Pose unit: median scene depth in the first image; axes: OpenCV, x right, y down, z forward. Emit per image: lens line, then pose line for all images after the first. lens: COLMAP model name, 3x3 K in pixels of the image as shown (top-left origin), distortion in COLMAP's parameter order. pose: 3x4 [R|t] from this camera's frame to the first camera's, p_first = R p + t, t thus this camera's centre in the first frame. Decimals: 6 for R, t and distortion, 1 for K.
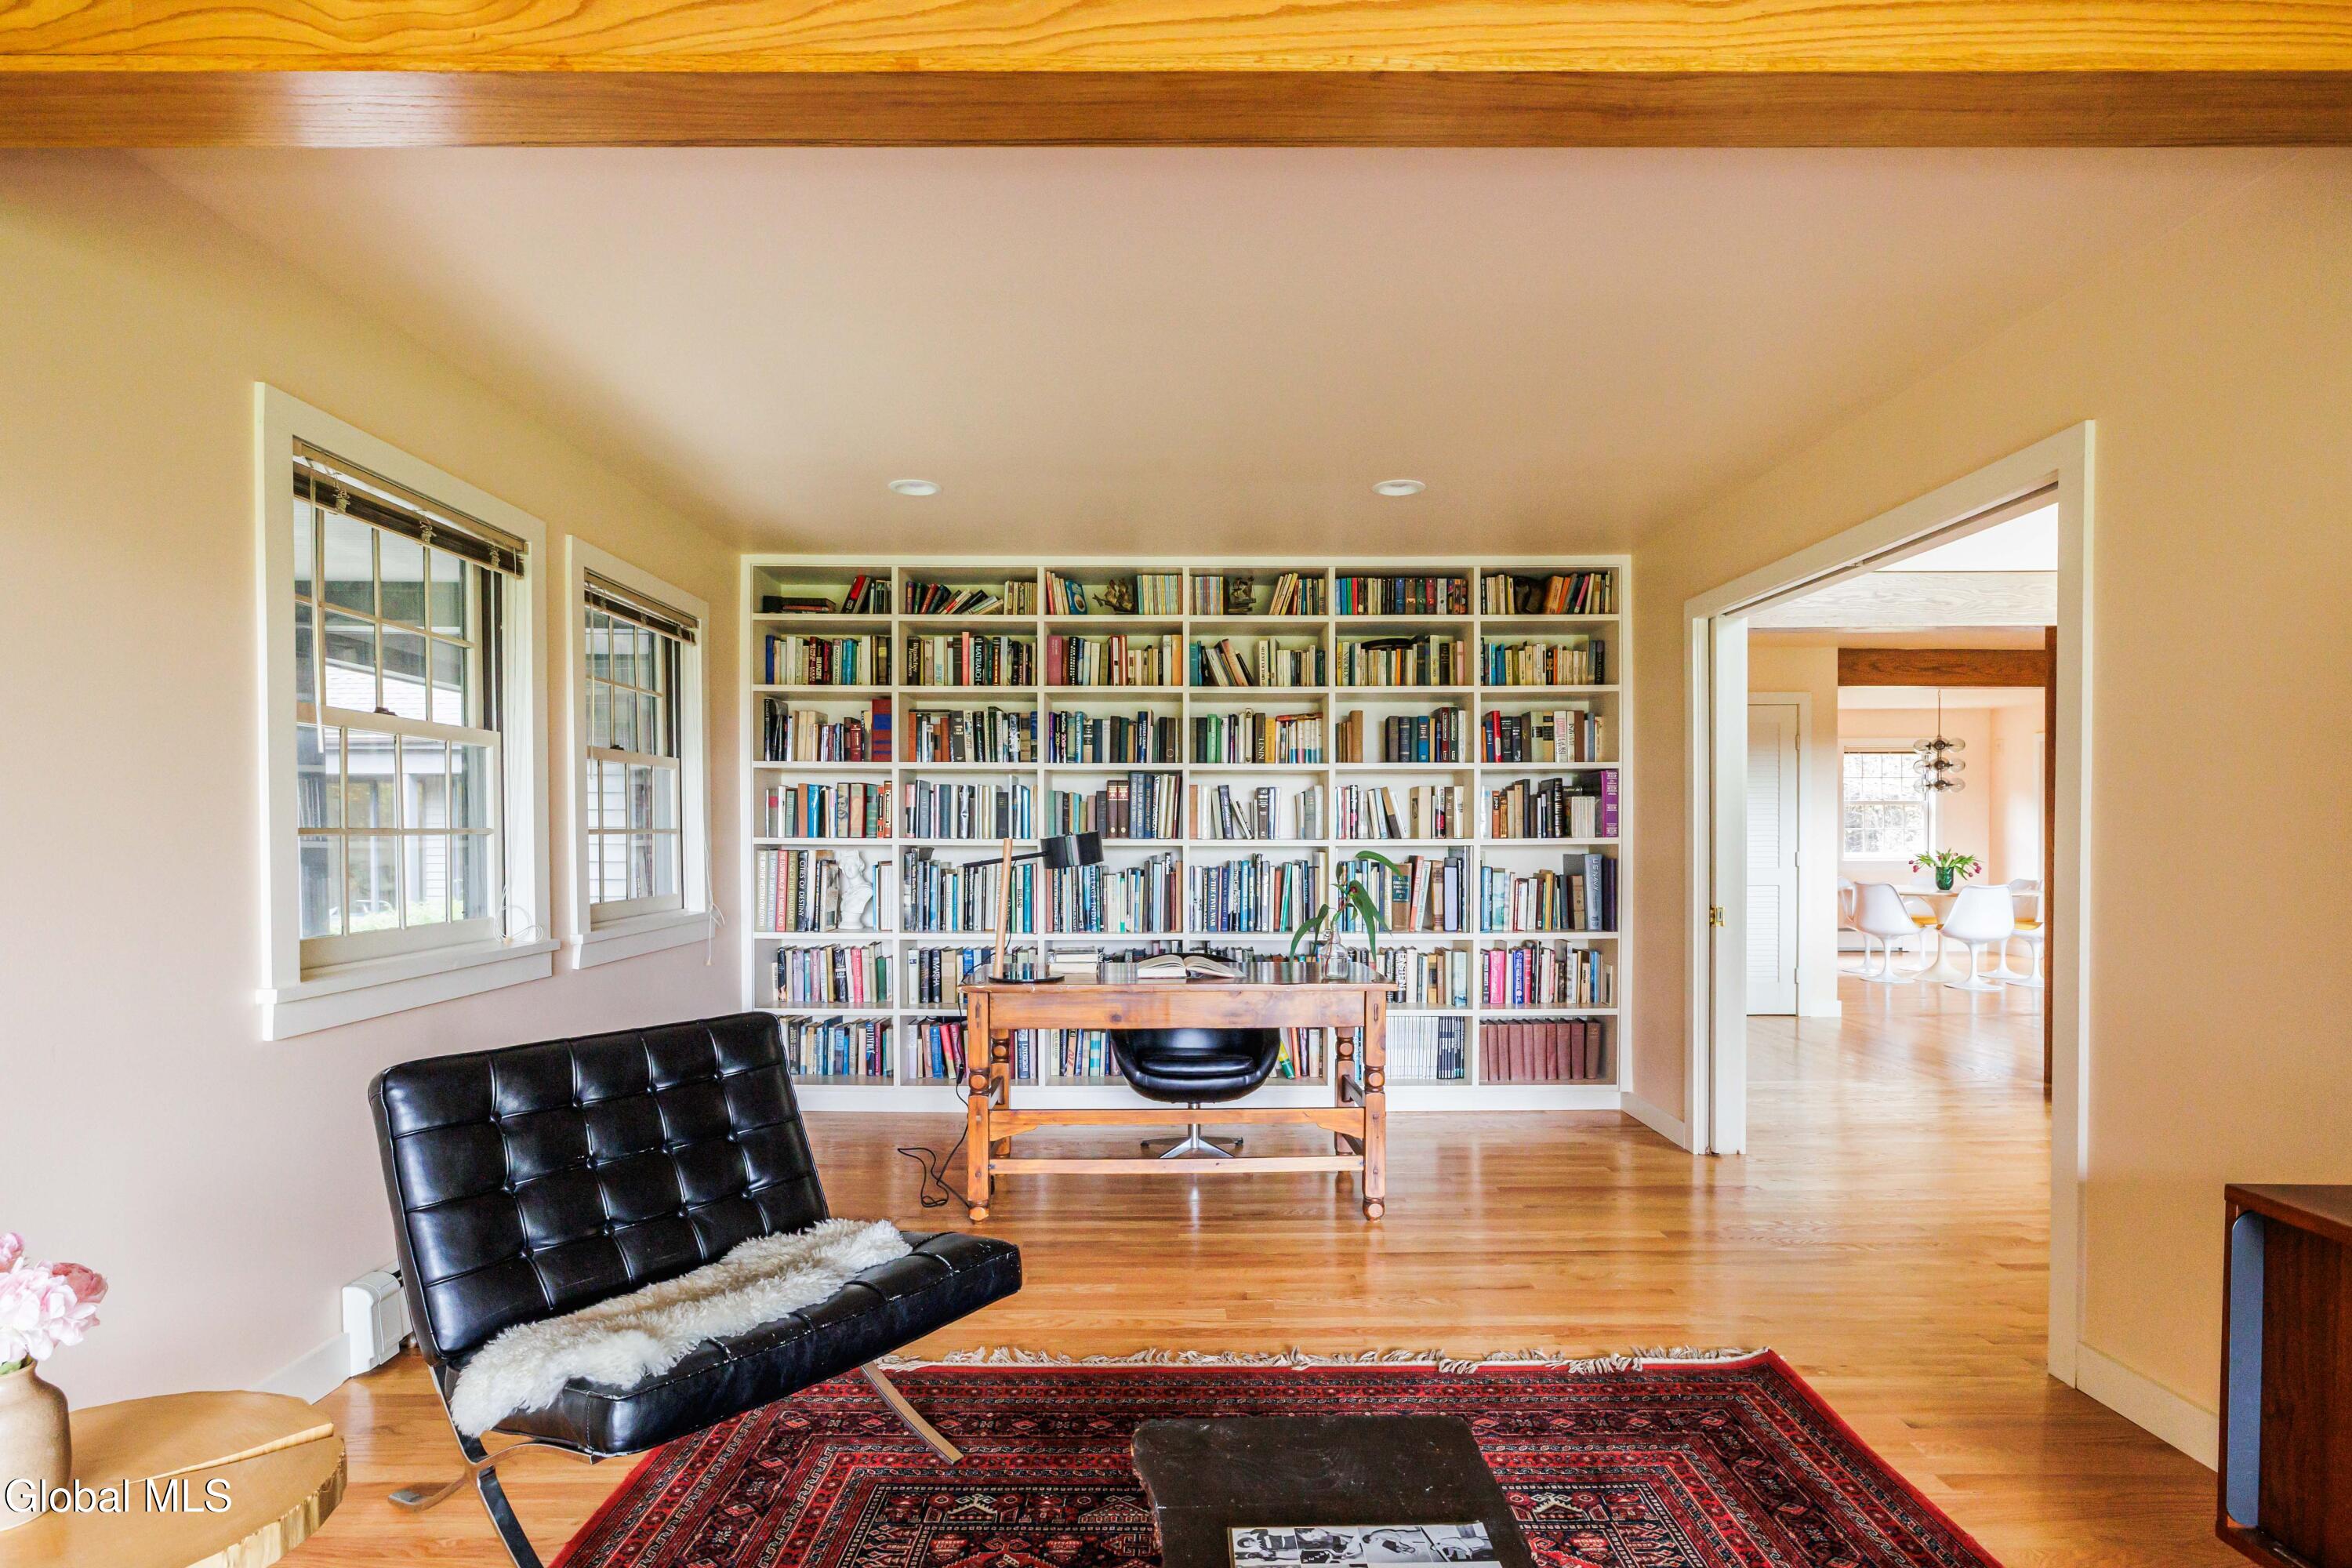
lens RADIAL K [[1137.5, 0, 1167.1], [0, 1137.5, 842.9], [0, 0, 1]] dist [0.000938, 0.000115]
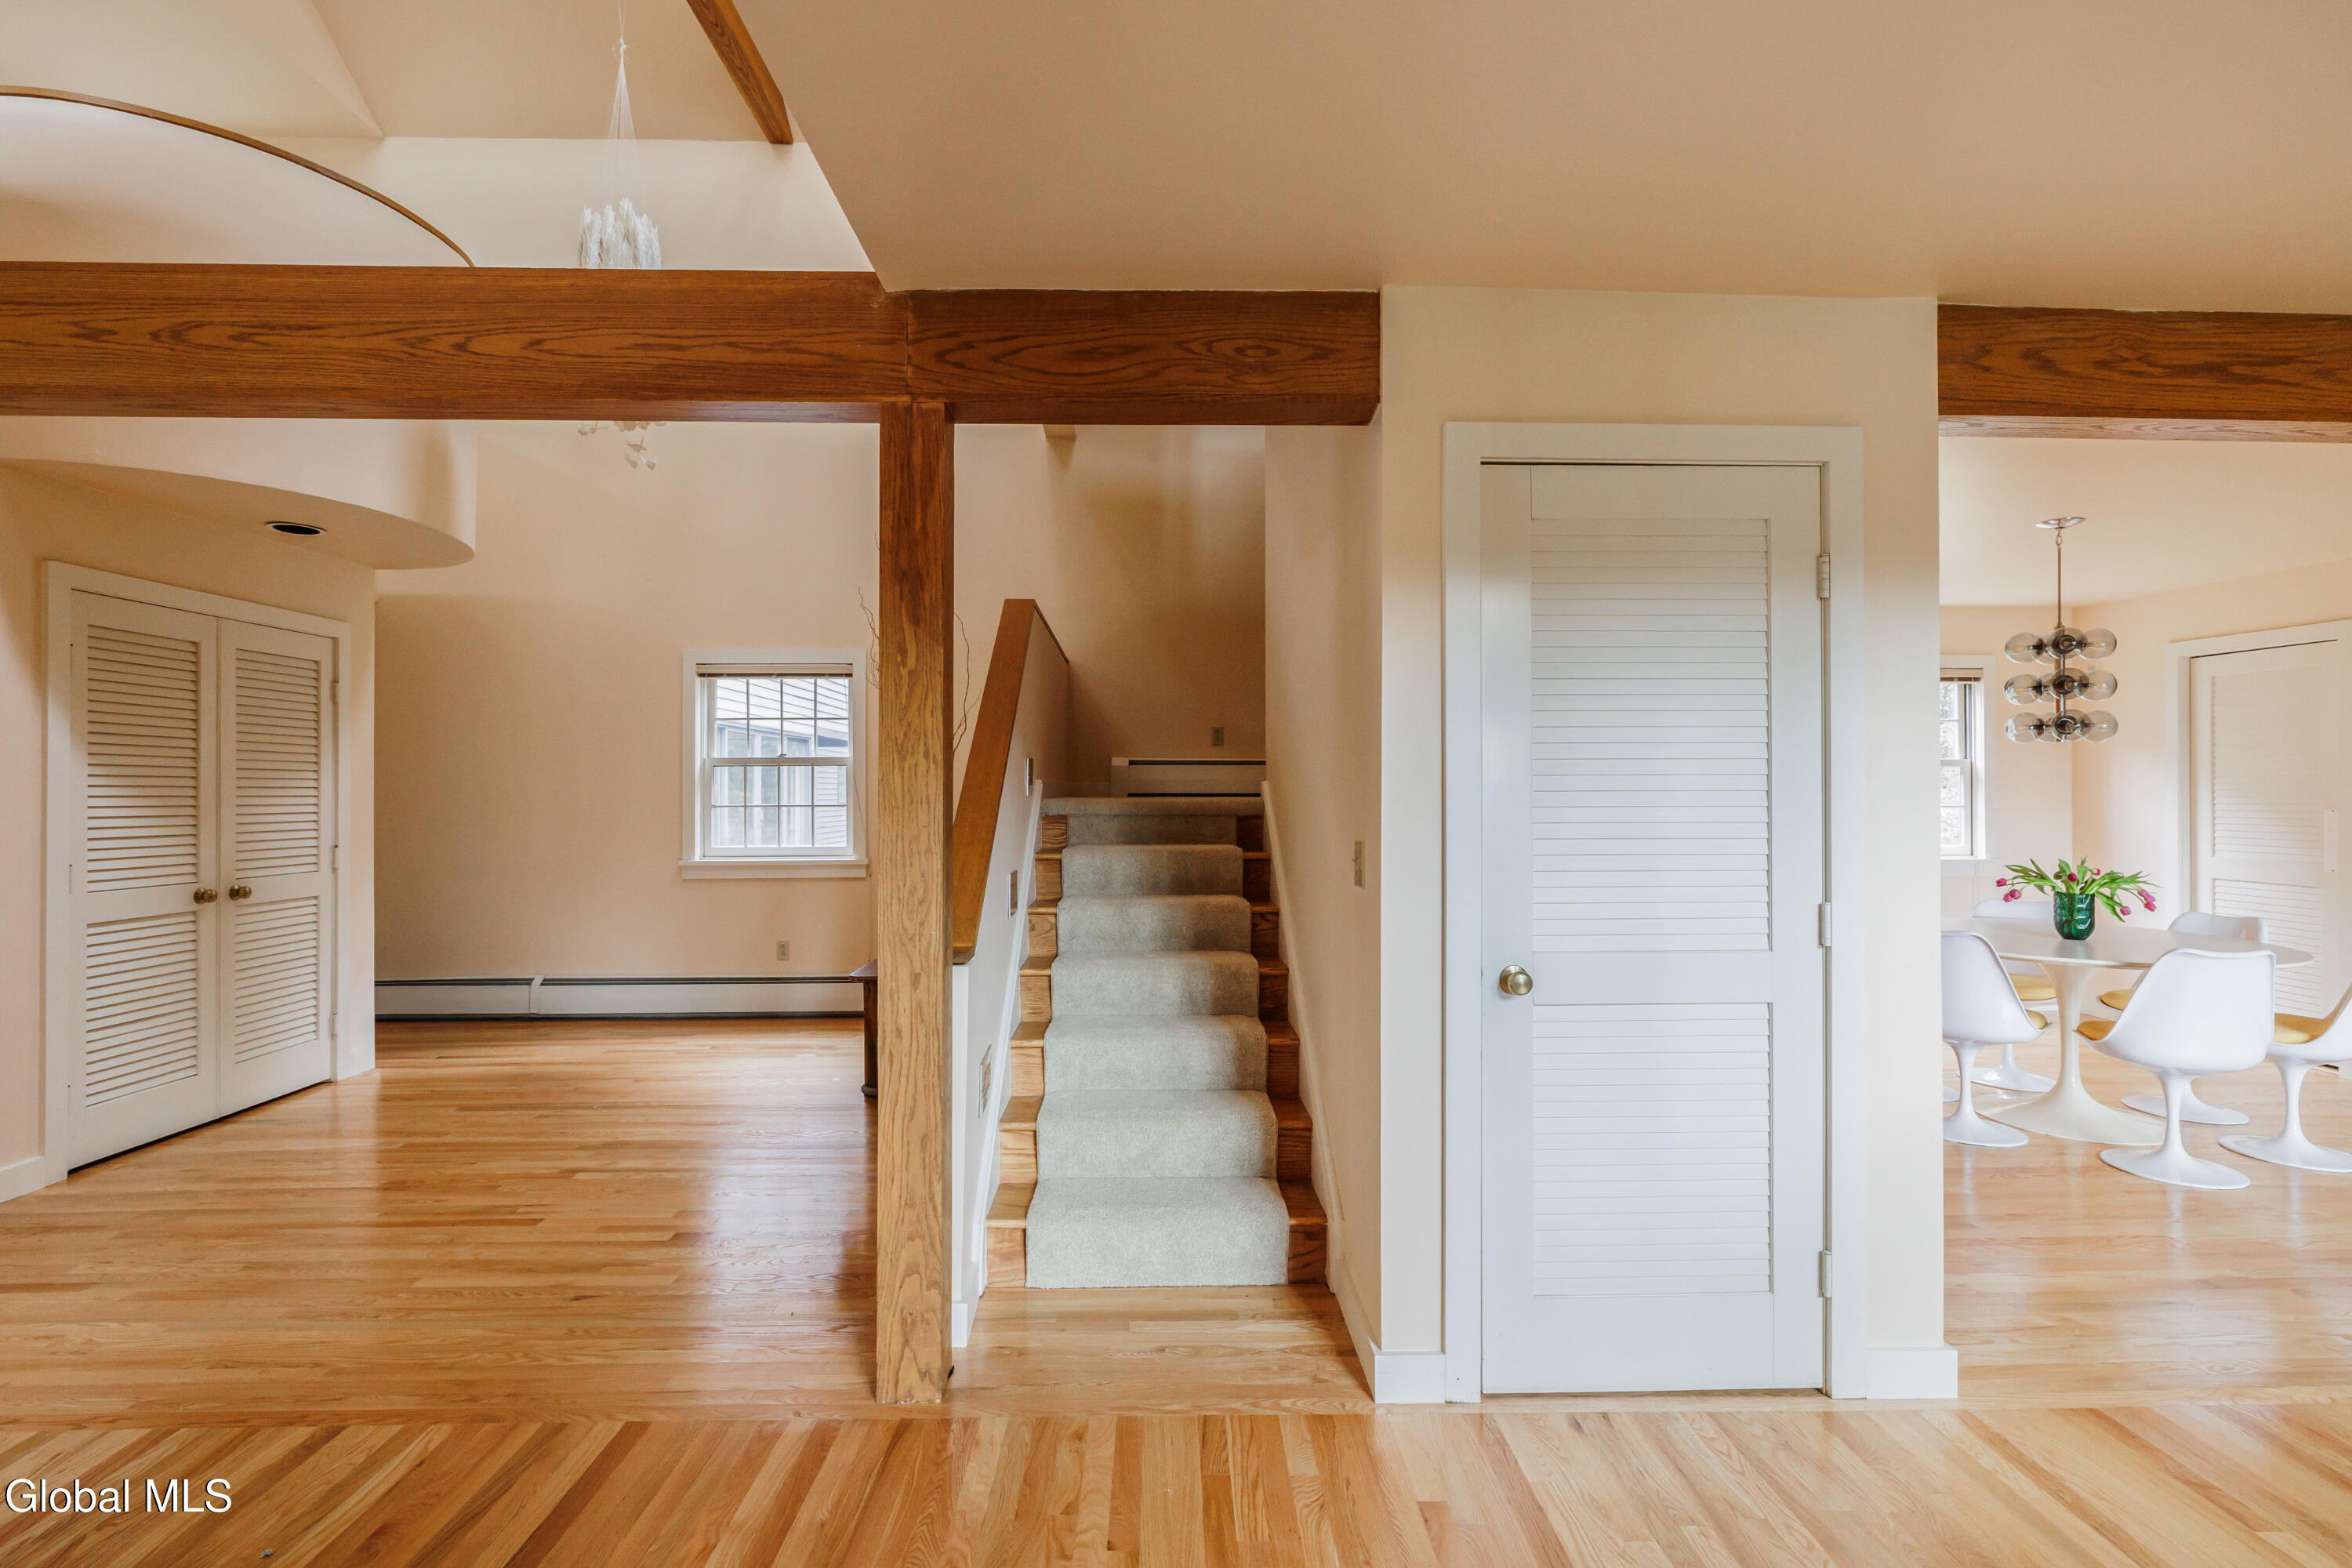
lens RADIAL K [[1066.0, 0, 1166.9], [0, 1066.0, 784.0], [0, 0, 1]] dist [-0.000322, 0.000222]
pose [[0.999632, 0.003912, 0.026833, 0.283522], [-0.003463, 0.999853, -0.016767, -0.016848], [-0.026894, 0.016668, 0.999499, 0.556662]]
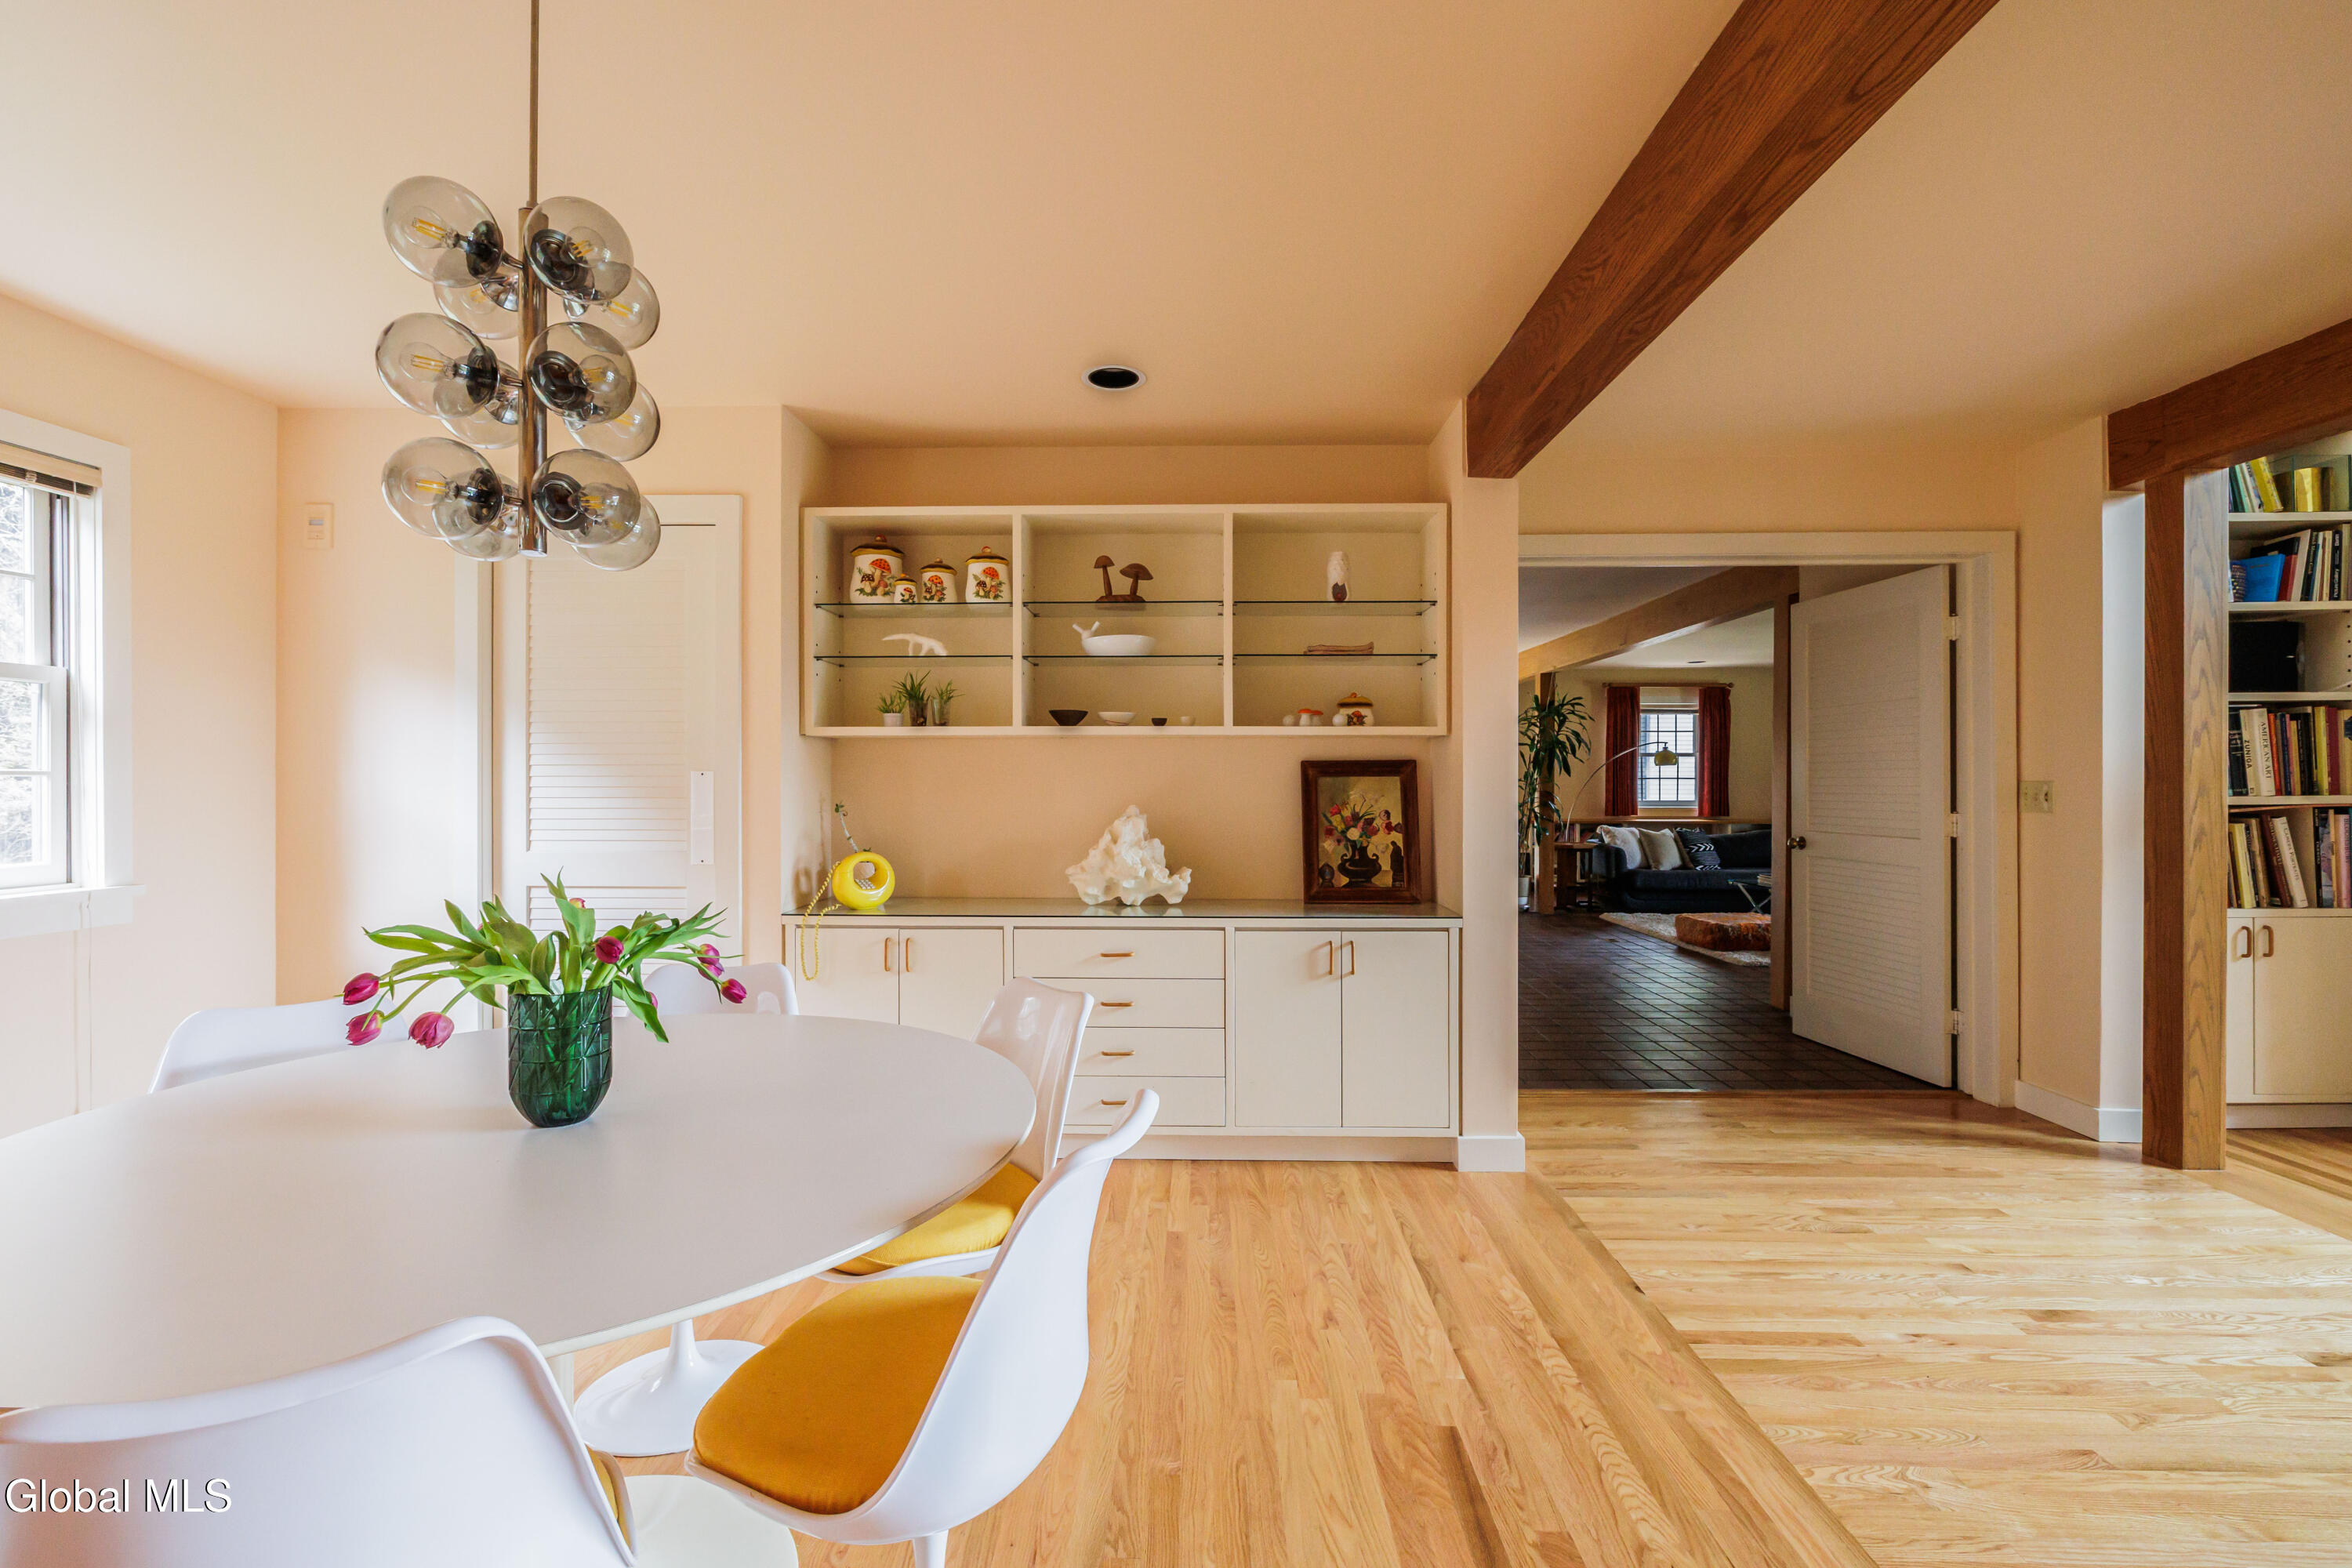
lens RADIAL K [[1066.0, 0, 1164.7], [0, 1066.0, 783.0], [0, 0, 1]] dist [-0.000322, 0.000222]
pose [[0.033975, -0.000304, 0.999423, 0.529073], [0.009512, 0.999955, -0.000019, -0.009404], [-0.999377, 0.009507, 0.033976, 0.910573]]
